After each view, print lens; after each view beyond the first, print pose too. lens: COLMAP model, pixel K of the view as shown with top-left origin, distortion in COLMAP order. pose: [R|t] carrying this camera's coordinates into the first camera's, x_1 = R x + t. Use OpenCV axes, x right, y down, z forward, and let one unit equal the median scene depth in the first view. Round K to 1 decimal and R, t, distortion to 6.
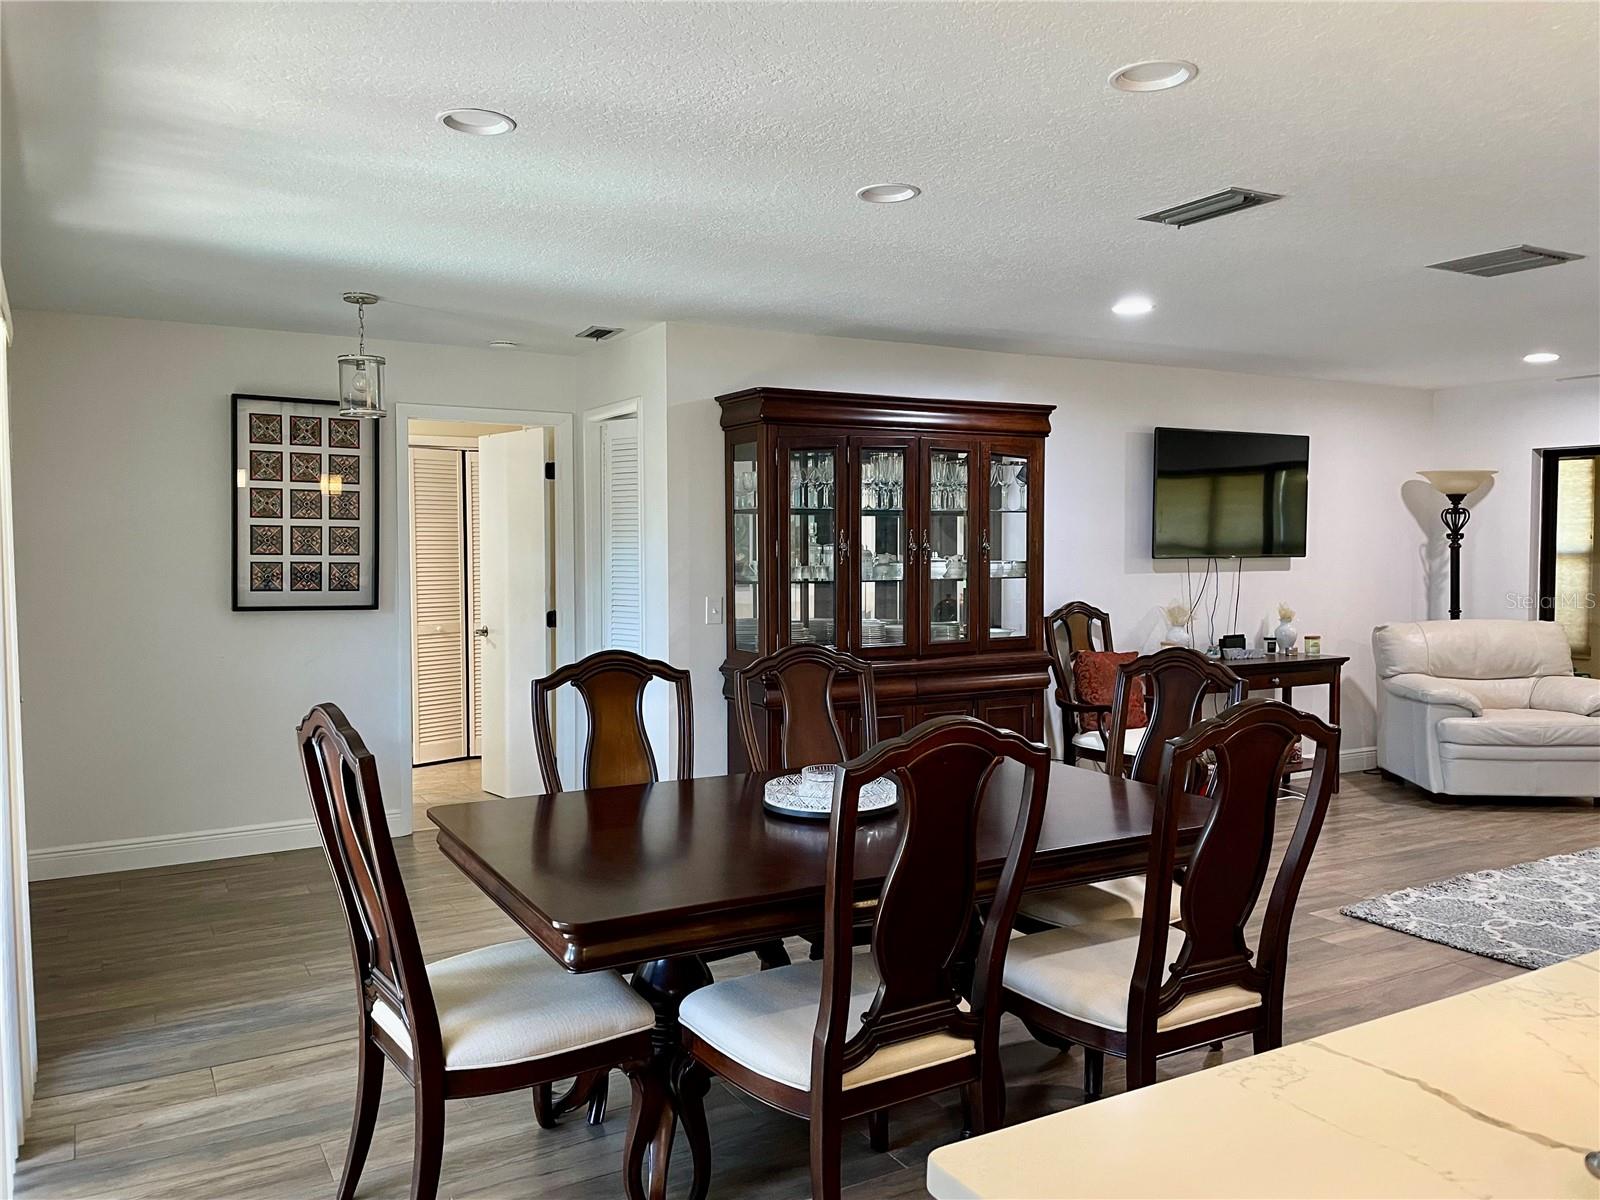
lens RADIAL K [[1206.2, 0, 784.7], [0, 1206.2, 586.4], [0, 0, 1]] dist [0.092064, -0.119456]
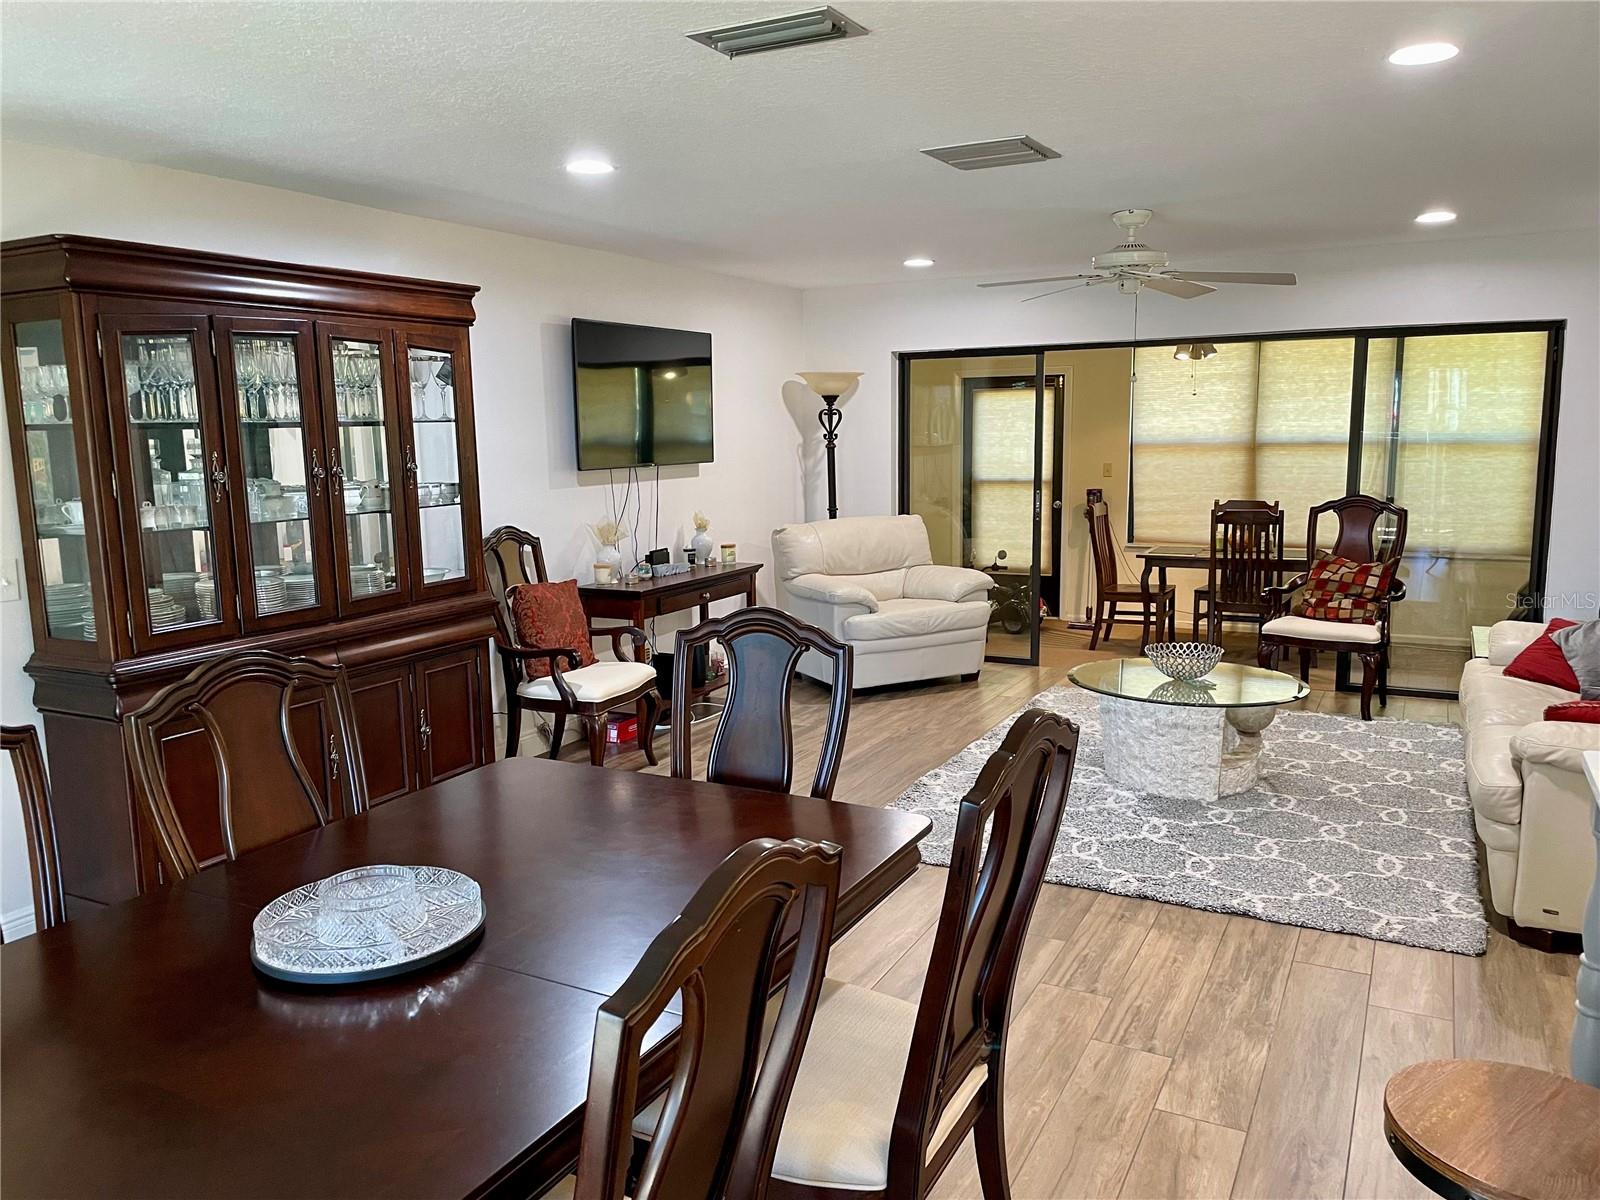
lens RADIAL K [[1206.2, 0, 788.6], [0, 1206.2, 606.4], [0, 0, 1]] dist [0.092064, -0.119456]
pose [[0.841422, -0.094541, 0.532044, -0.057316], [0.036195, 0.992226, 0.119069, -0.030630], [-0.539165, -0.080930, 0.838303, 0.217318]]
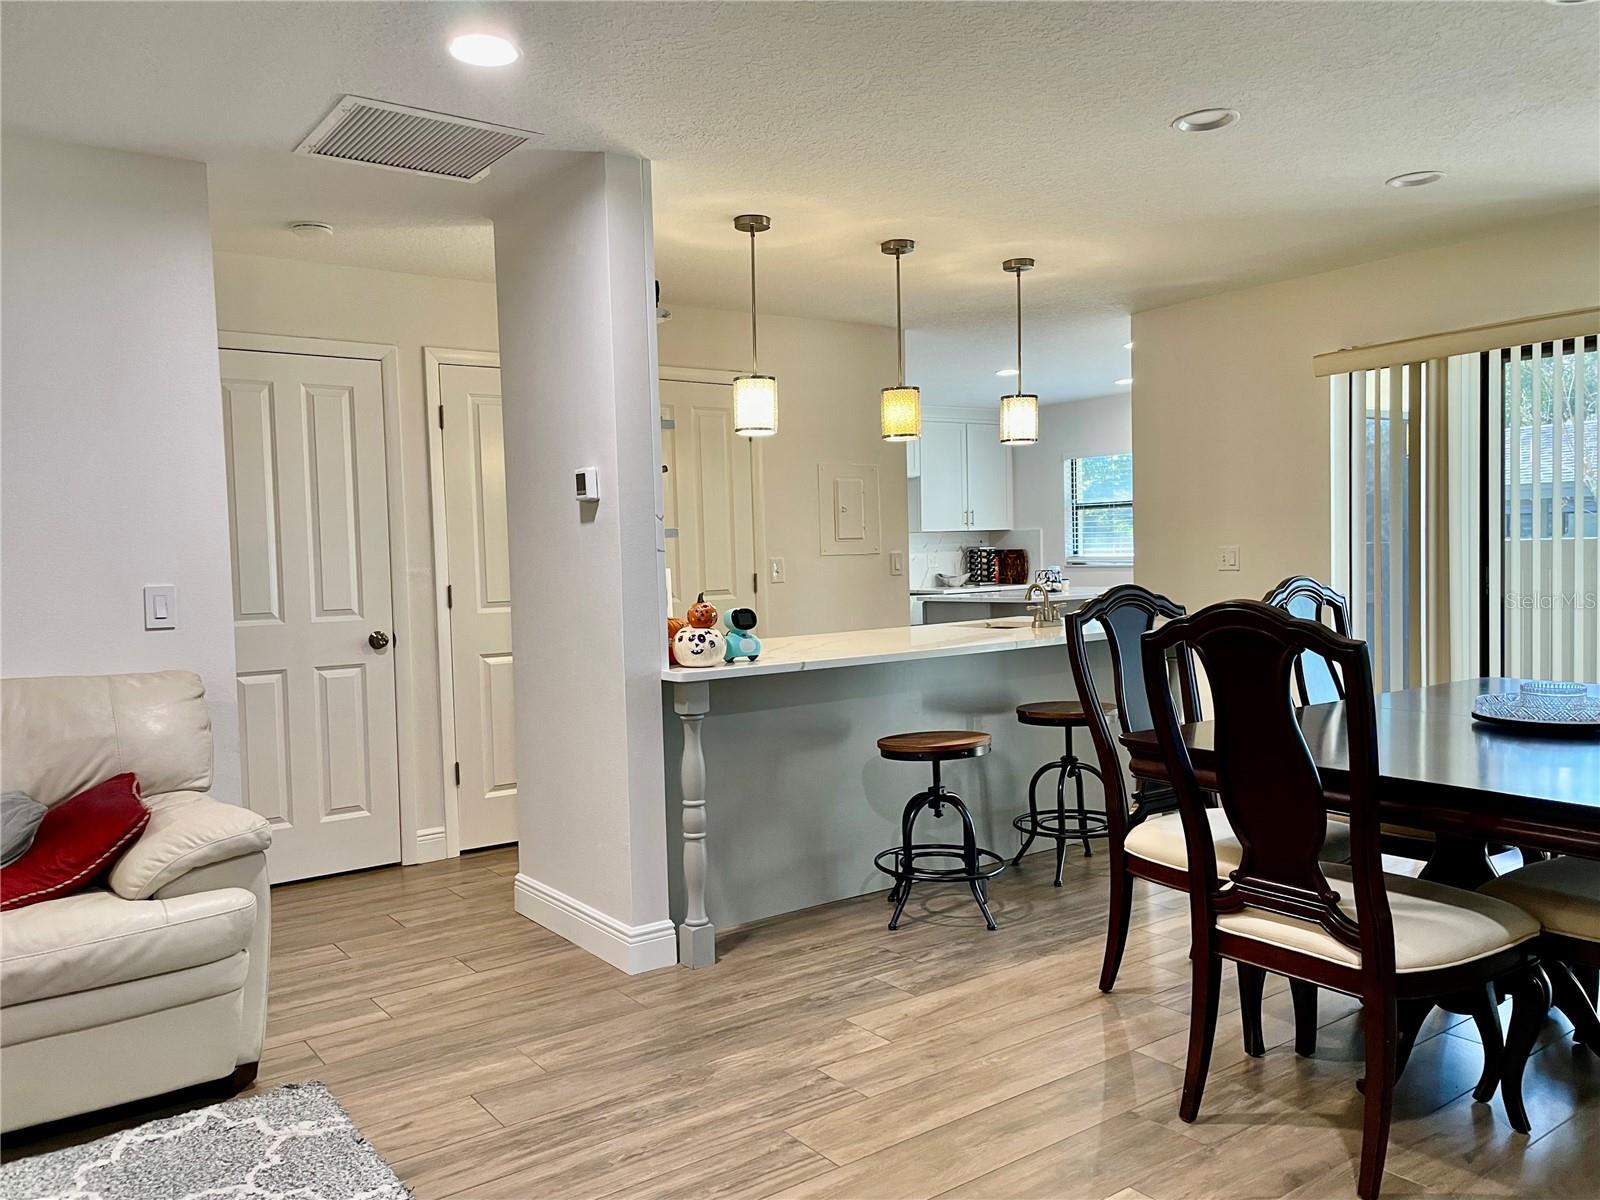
lens RADIAL K [[1206.2, 0, 794.5], [0, 1206.2, 609.2], [0, 0, 1]] dist [0.092064, -0.119456]
pose [[-0.993369, 0.034351, -0.109716, 0.432025], [0.024989, 0.996016, 0.085599, -0.005363], [0.112219, 0.082290, -0.990270, 1.099946]]
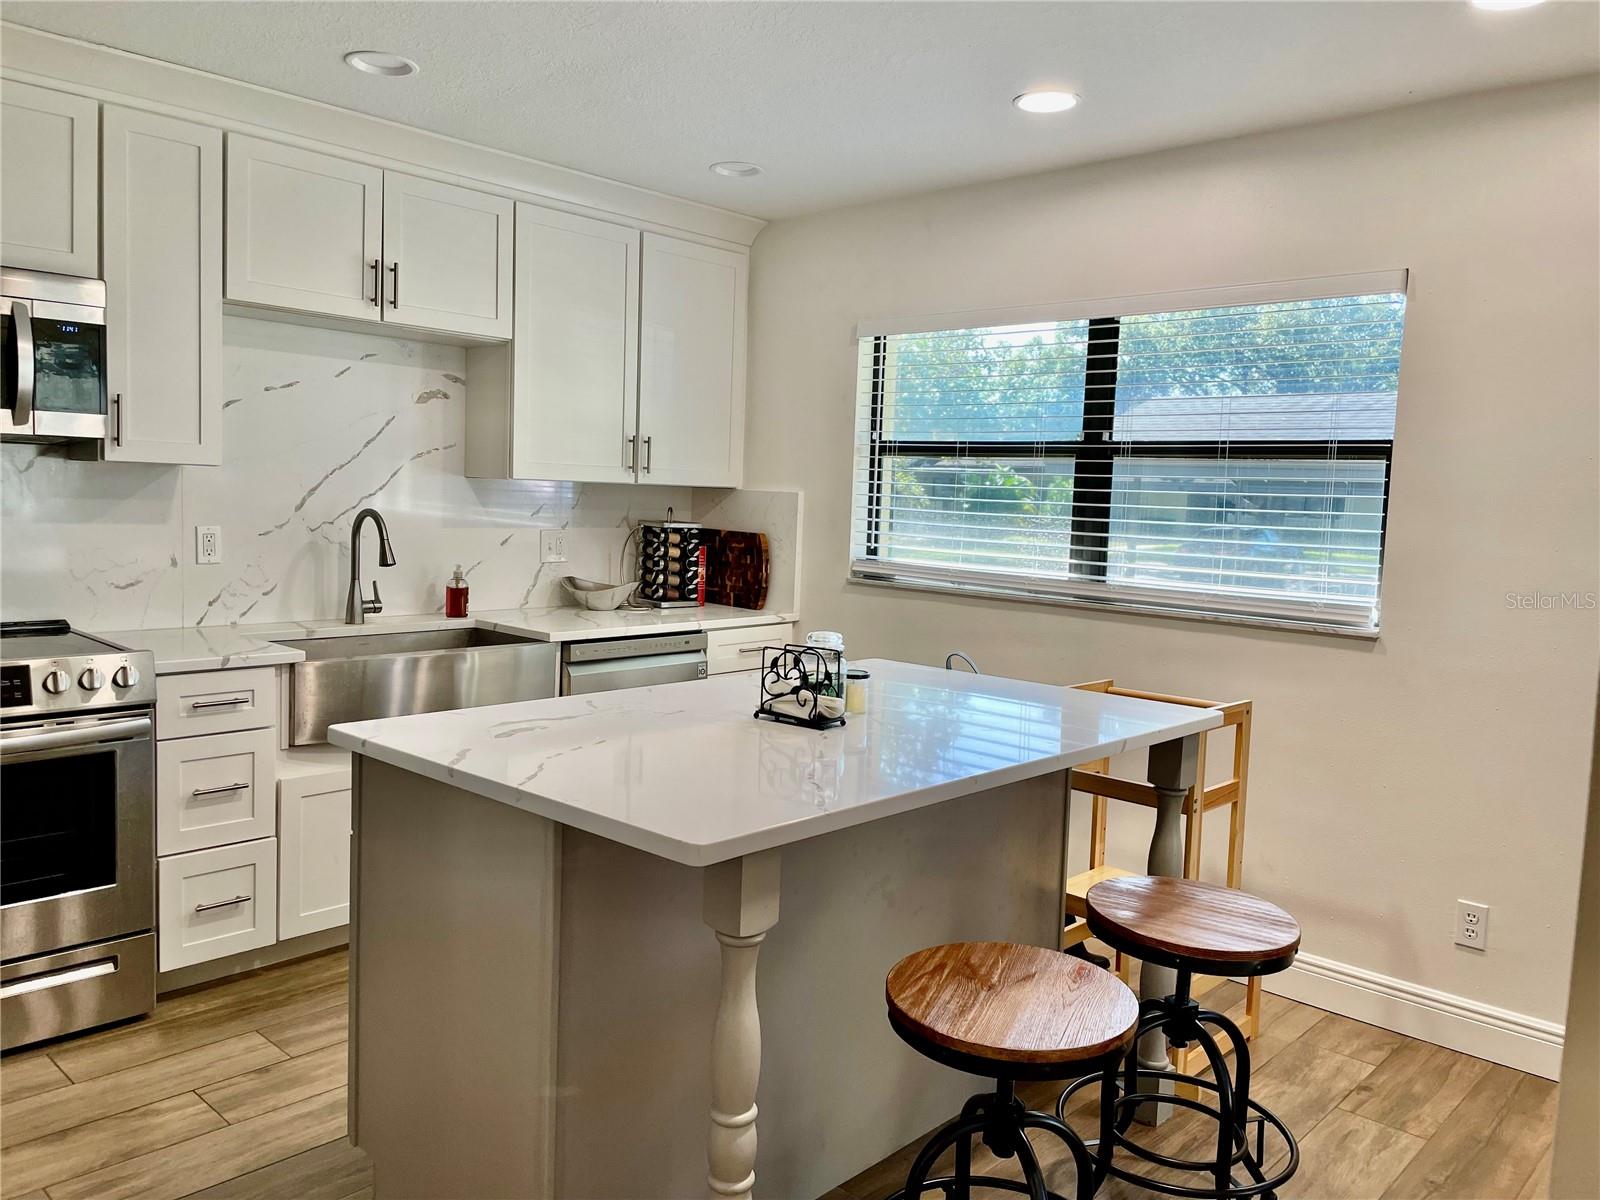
lens RADIAL K [[1206.2, 0, 800.6], [0, 1206.2, 598.3], [0, 0, 1]] dist [0.092064, -0.119456]
pose [[-0.957527, -0.010946, -0.288135, 0.388722], [-0.049395, 0.990735, 0.126511, -0.003660], [0.284081, 0.135370, -0.949196, 0.973341]]
